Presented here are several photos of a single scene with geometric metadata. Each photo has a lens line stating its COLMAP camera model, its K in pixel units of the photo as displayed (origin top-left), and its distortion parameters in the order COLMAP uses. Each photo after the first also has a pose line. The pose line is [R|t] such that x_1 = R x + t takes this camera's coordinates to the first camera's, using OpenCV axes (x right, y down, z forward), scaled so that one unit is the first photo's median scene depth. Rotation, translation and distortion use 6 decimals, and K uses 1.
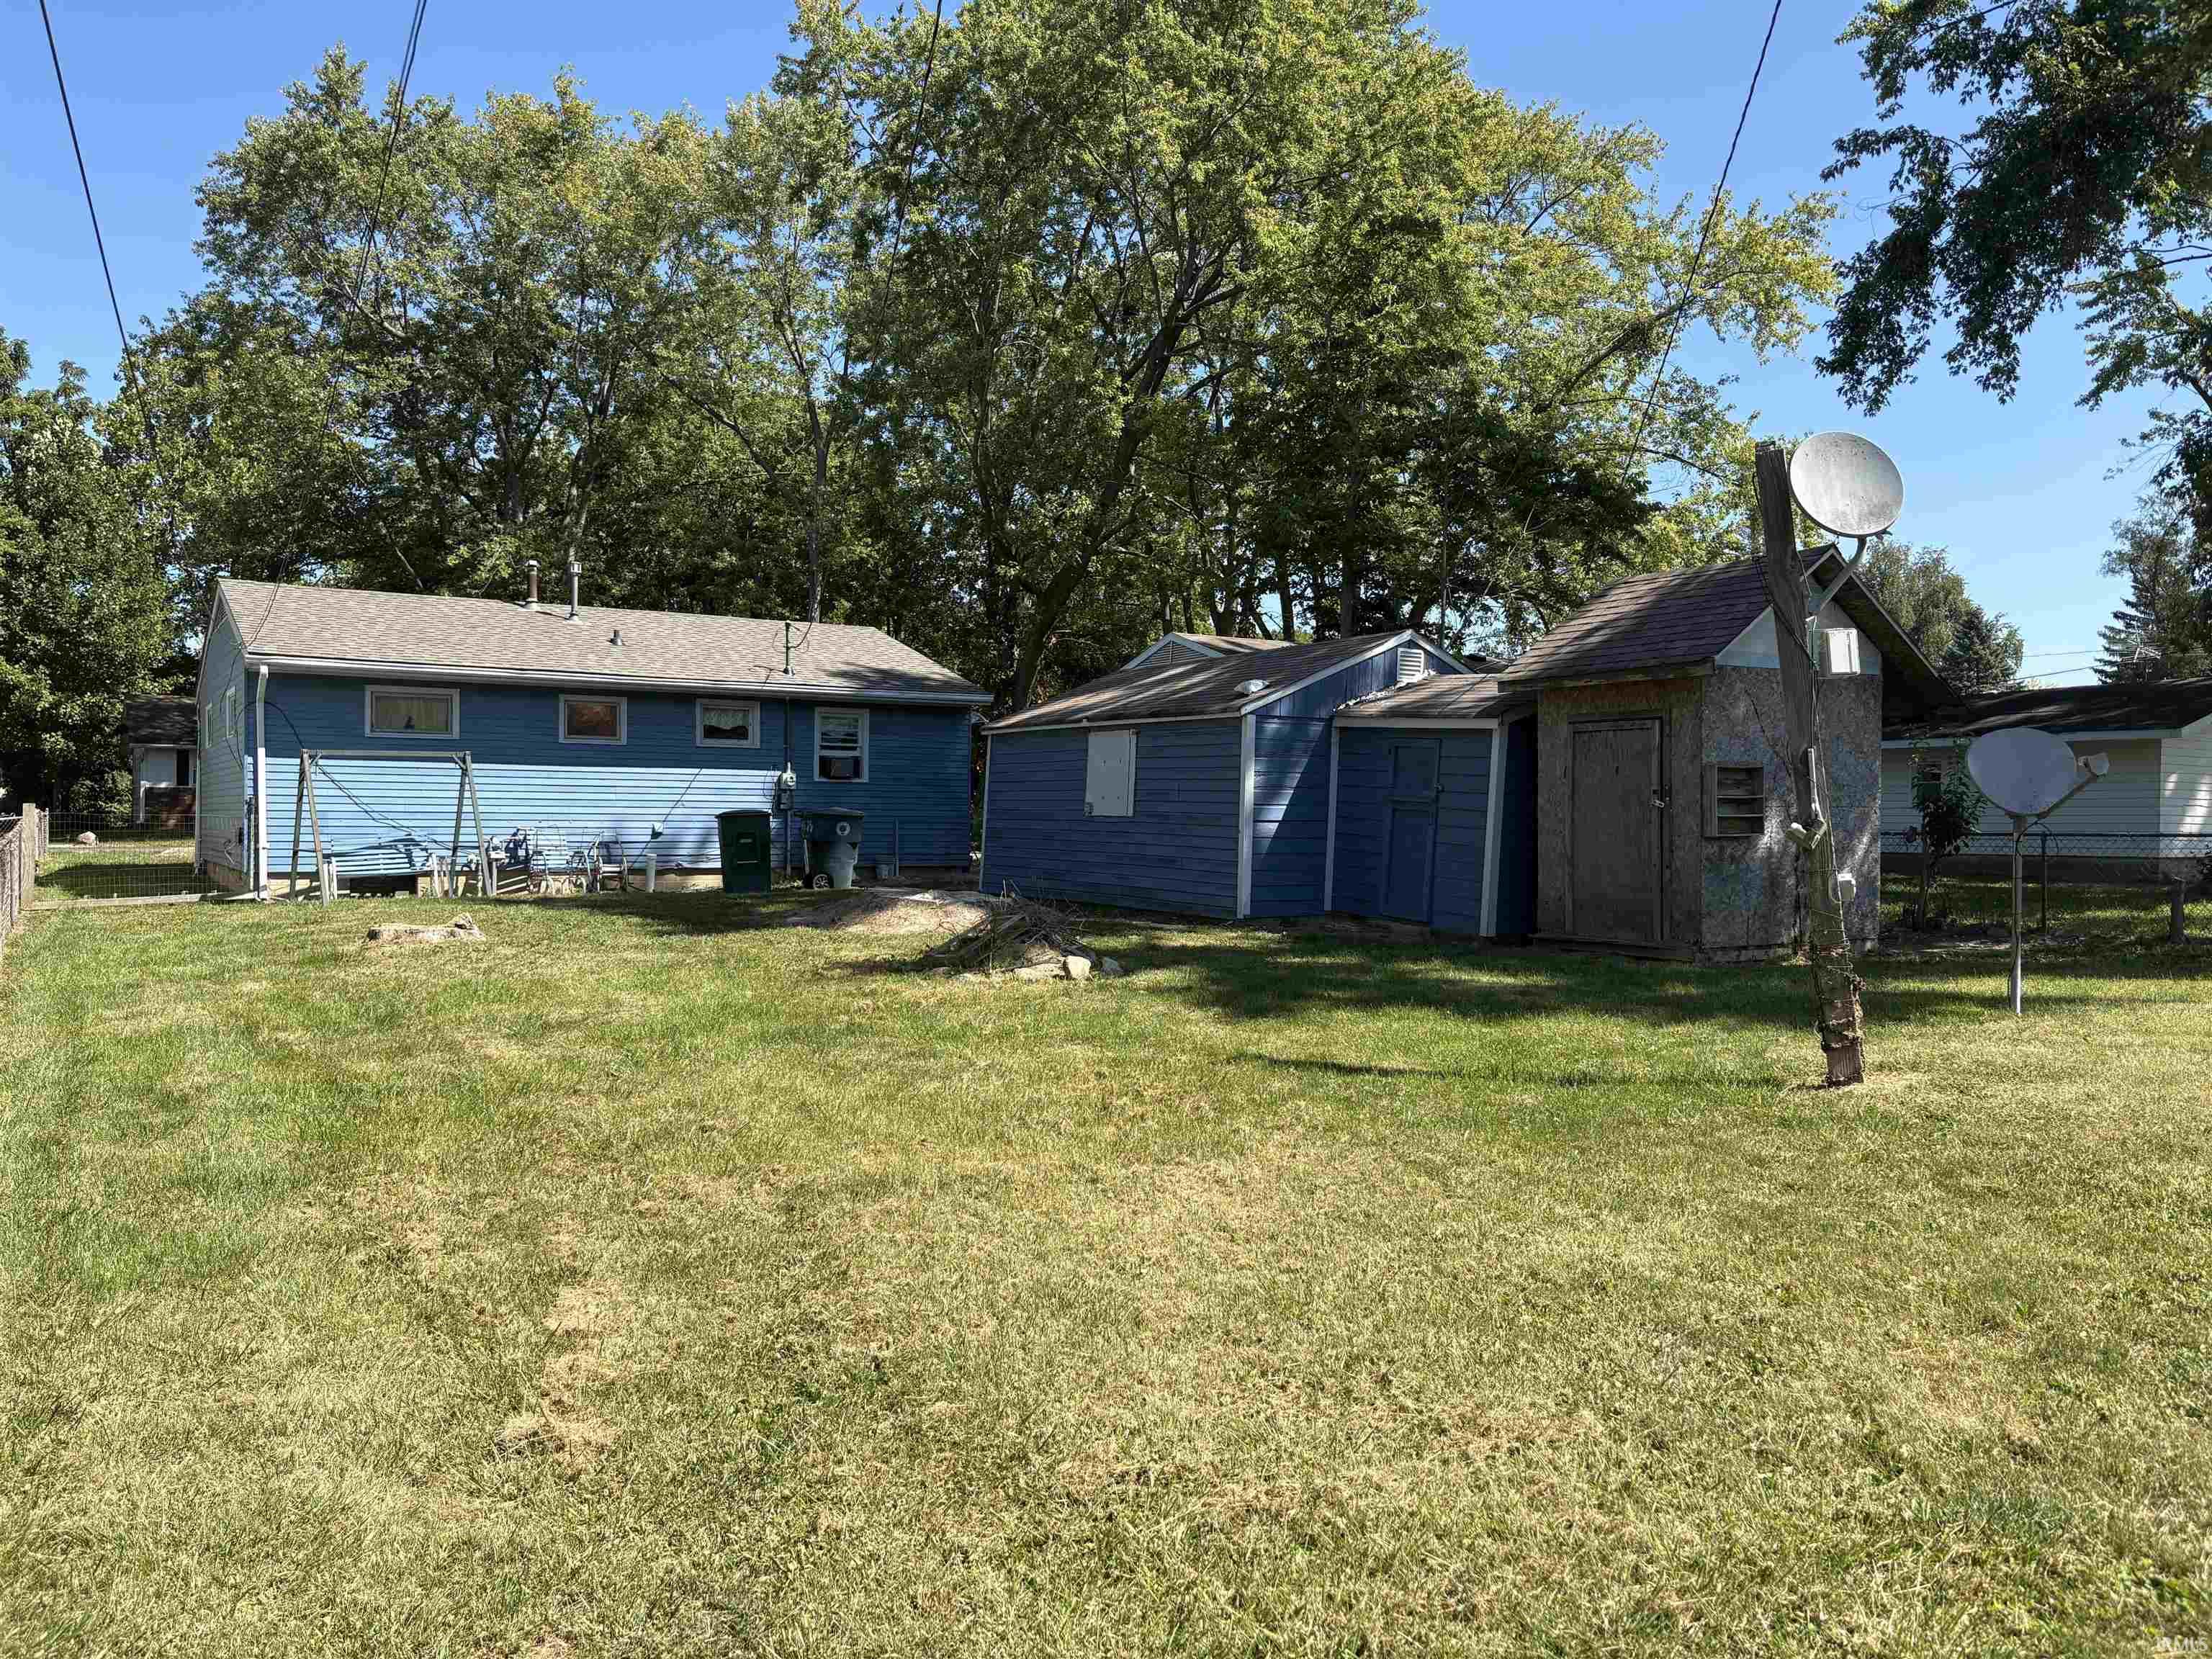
lens RADIAL K [[1688.8, 0, 1113.2], [0, 1688.8, 836.7], [0, 0, 1]] dist [0.042593, -0.042631]
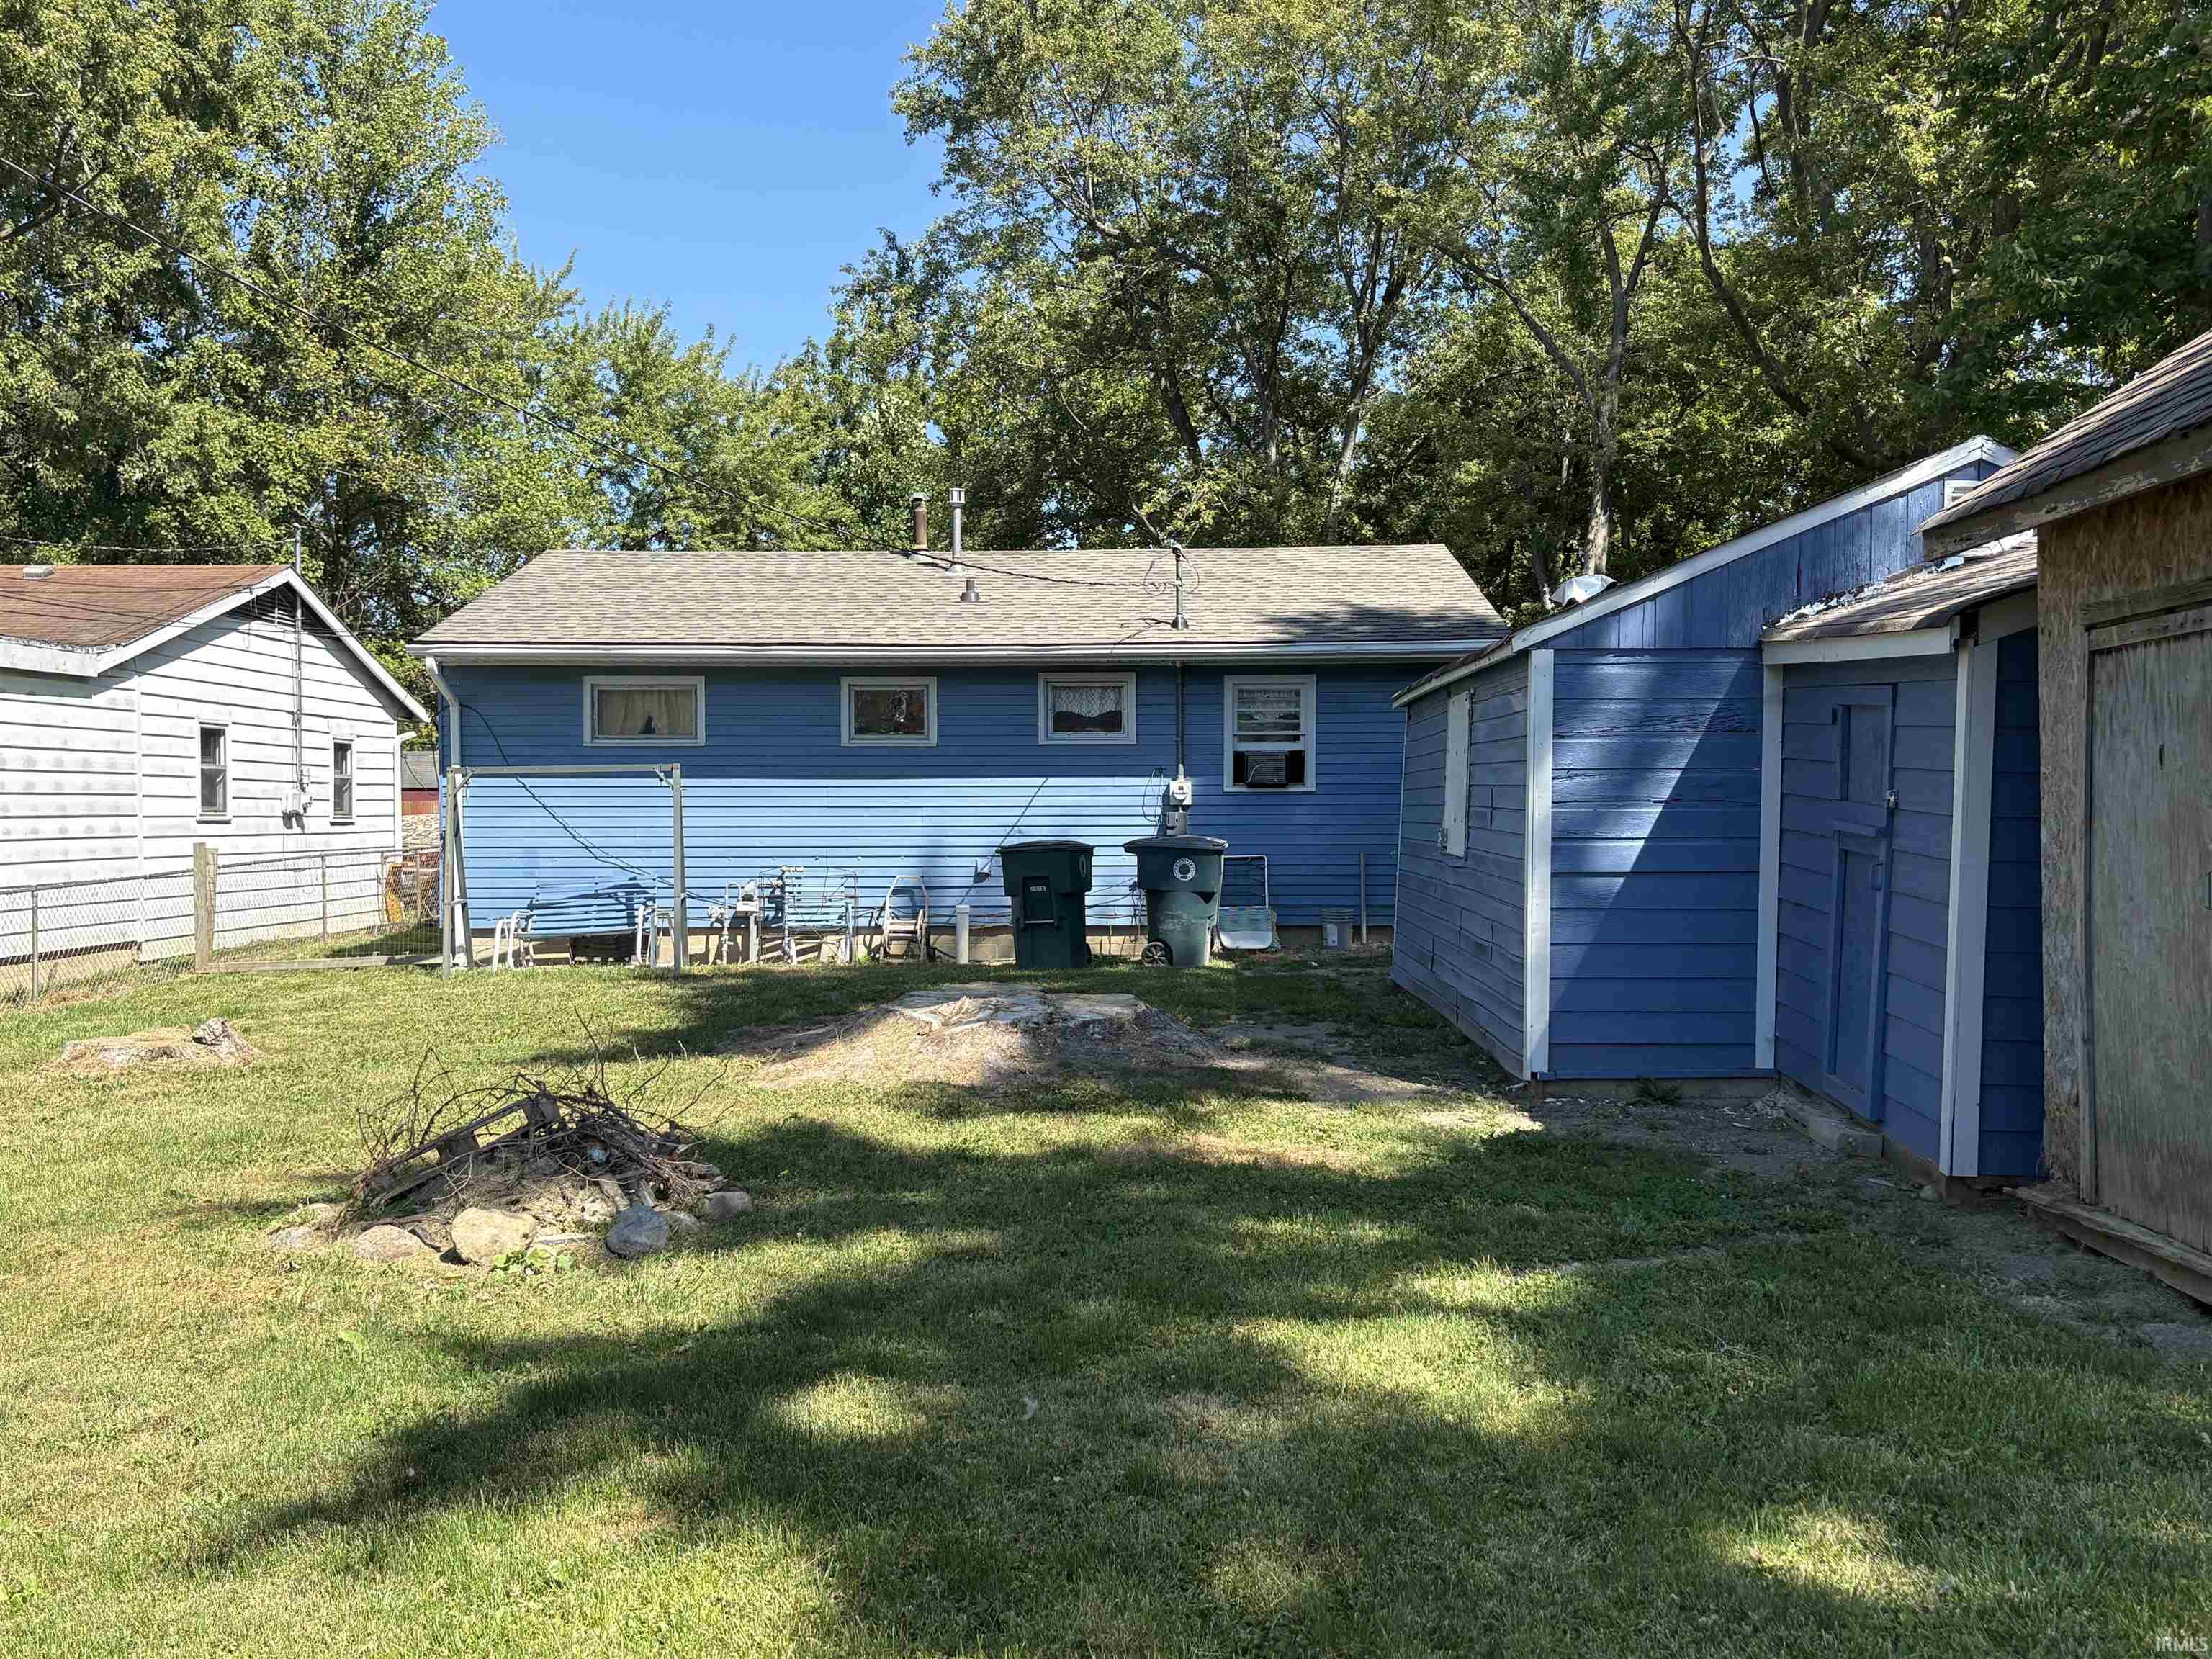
lens RADIAL K [[2076.0, 0, 1113.6], [0, 2076.0, 811.3], [0, 0, 1]] dist [0.065949, 0.000000]
pose [[0.837969, -0.012347, -0.545577, 0.228326], [0.005128, 0.999878, -0.014751, -0.014459], [0.545693, 0.009563, 0.837931, 0.331492]]
